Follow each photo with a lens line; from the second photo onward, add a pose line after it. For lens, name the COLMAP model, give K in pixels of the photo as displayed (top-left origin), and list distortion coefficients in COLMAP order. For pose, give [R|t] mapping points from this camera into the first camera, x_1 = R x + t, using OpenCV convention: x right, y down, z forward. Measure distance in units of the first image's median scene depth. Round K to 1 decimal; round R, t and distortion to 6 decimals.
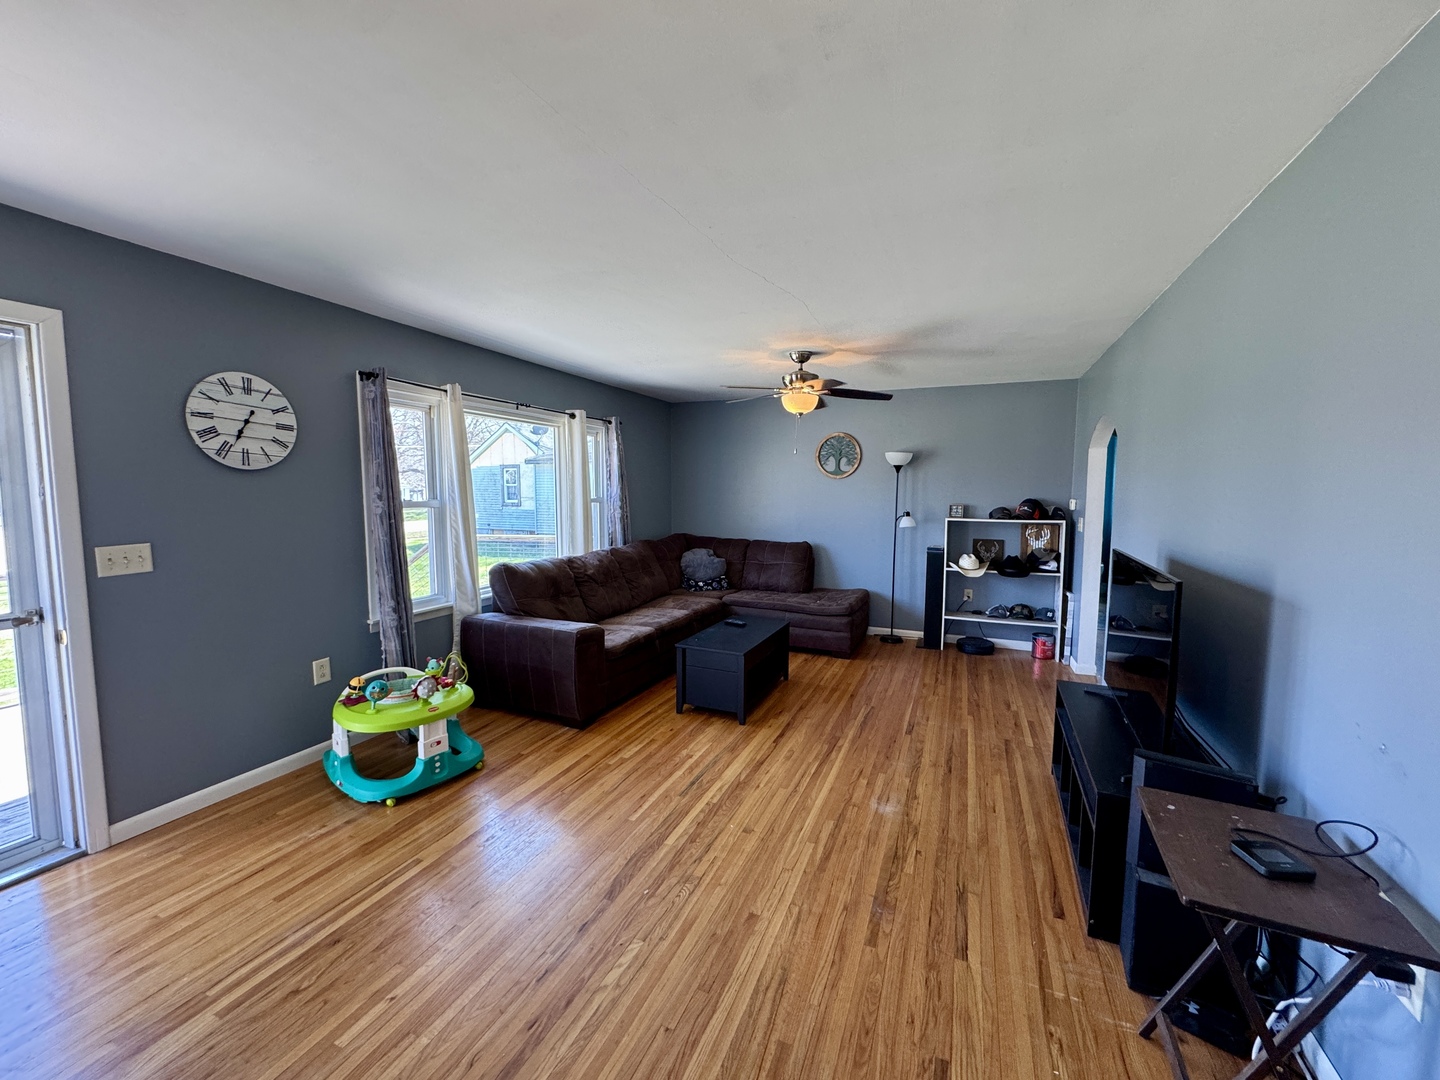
lens RADIAL K [[571.9, 0, 721.3], [0, 571.9, 539.6], [0, 0, 1]] dist [-0.003331, 0.000256]
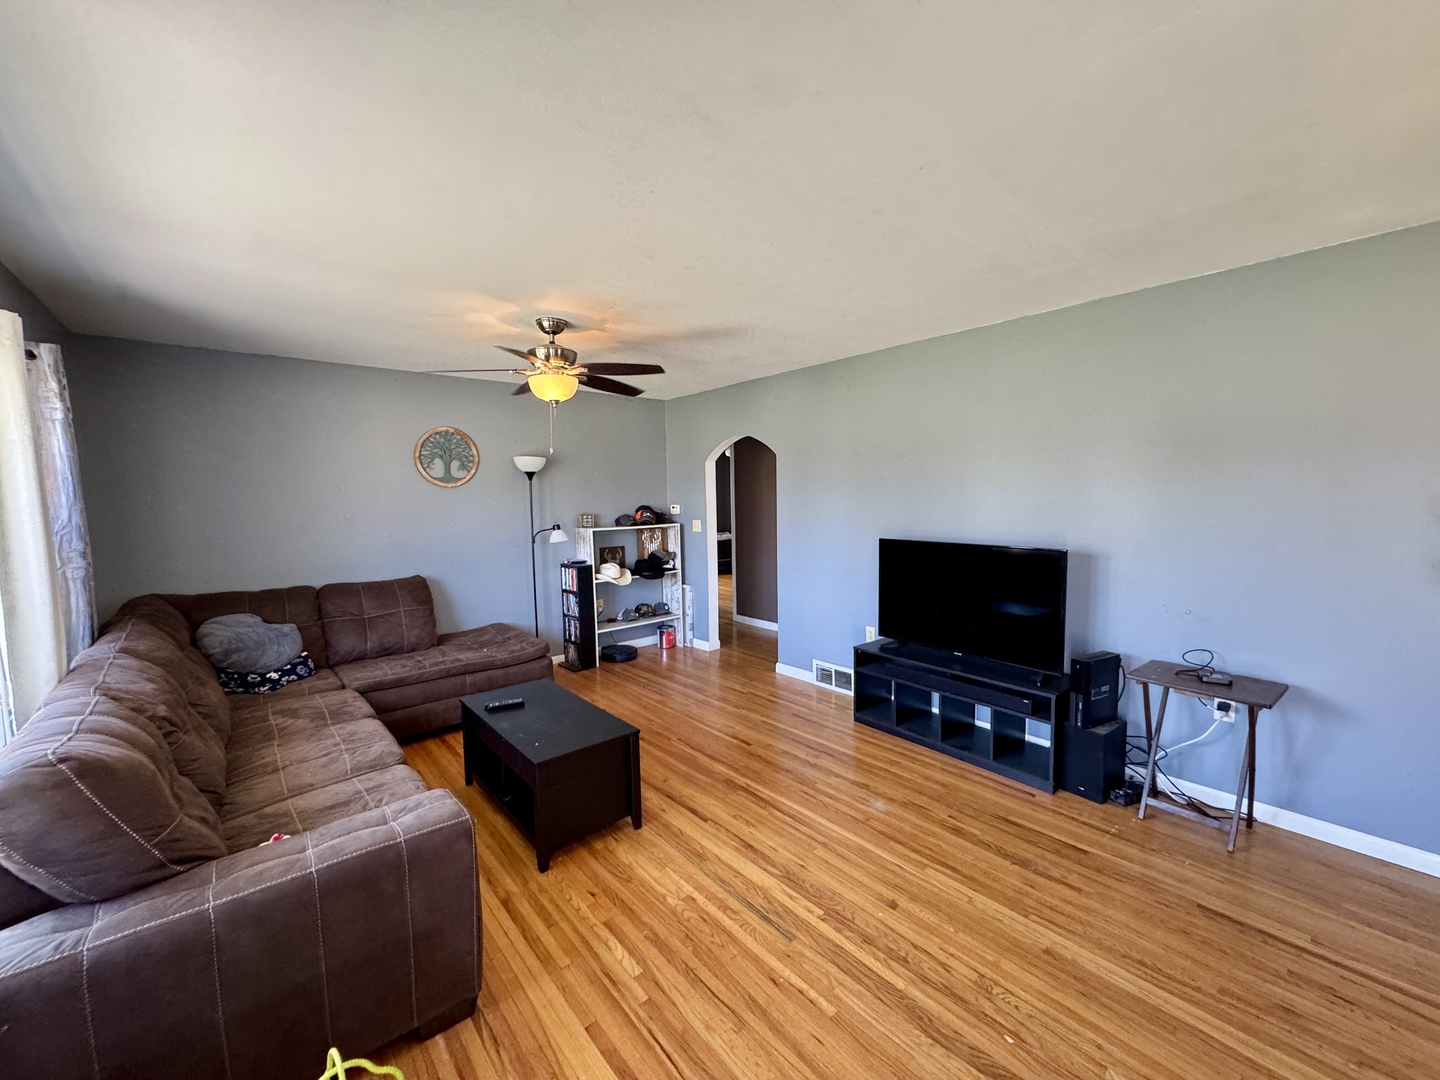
lens RADIAL K [[571.9, 0, 721.3], [0, 571.9, 539.6], [0, 0, 1]] dist [-0.003331, 0.000256]
pose [[0.439991, -0.084337, 0.894033, -0.559059], [0.096702, 0.994241, 0.046198, -0.064988], [-0.892780, 0.066128, 0.445612, 0.589779]]
